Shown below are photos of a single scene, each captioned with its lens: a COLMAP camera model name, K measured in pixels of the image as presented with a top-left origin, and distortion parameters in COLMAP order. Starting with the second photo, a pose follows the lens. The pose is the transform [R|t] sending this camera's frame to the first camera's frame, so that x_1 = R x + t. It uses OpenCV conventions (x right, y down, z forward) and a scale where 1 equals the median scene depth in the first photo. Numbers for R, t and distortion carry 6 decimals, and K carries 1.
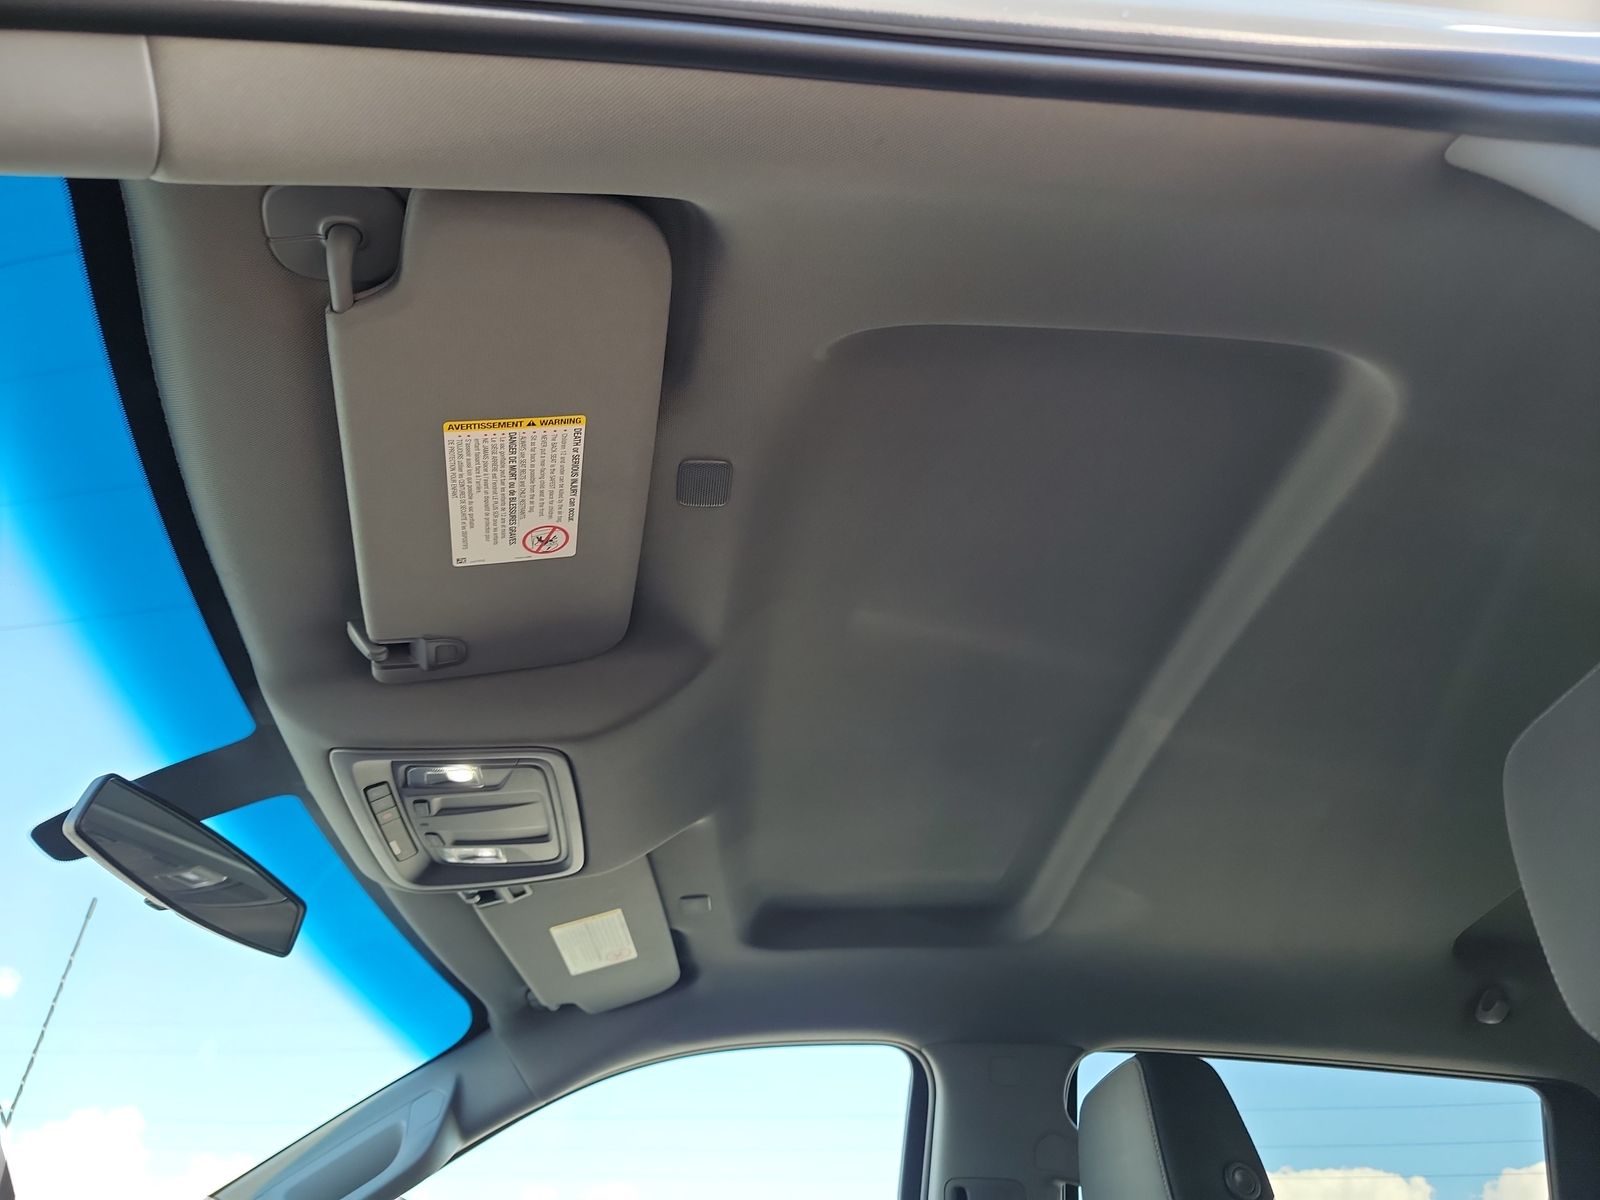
lens RADIAL K [[1115.7, 0, 805.0], [0, 1115.7, 598.3], [0, 0, 1]] dist [0.051180, -0.044463]
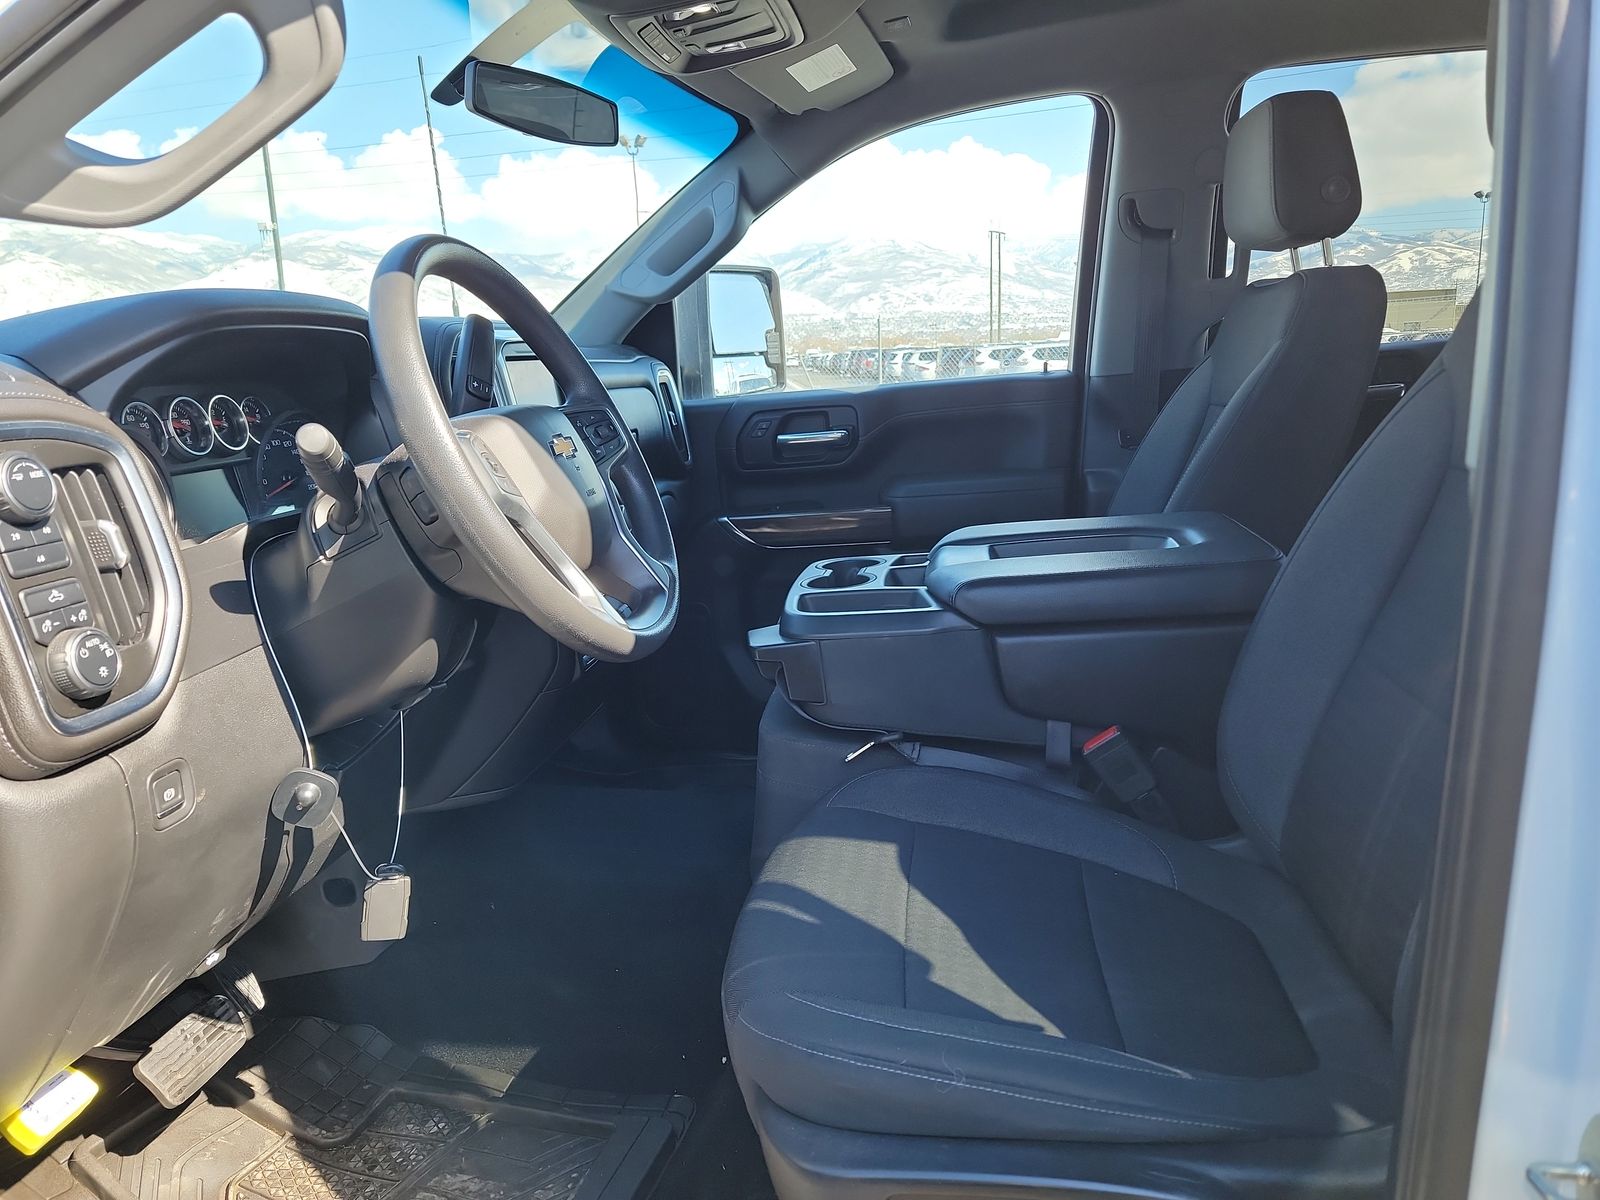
lens RADIAL K [[1115.7, 0, 800.9], [0, 1115.7, 594.0], [0, 0, 1]] dist [0.051180, -0.044463]
pose [[0.971886, -0.038268, -0.232322, 0.053732], [0.203036, 0.635844, 0.744633, -0.238460], [0.119225, -0.770868, 0.625738, -0.215204]]
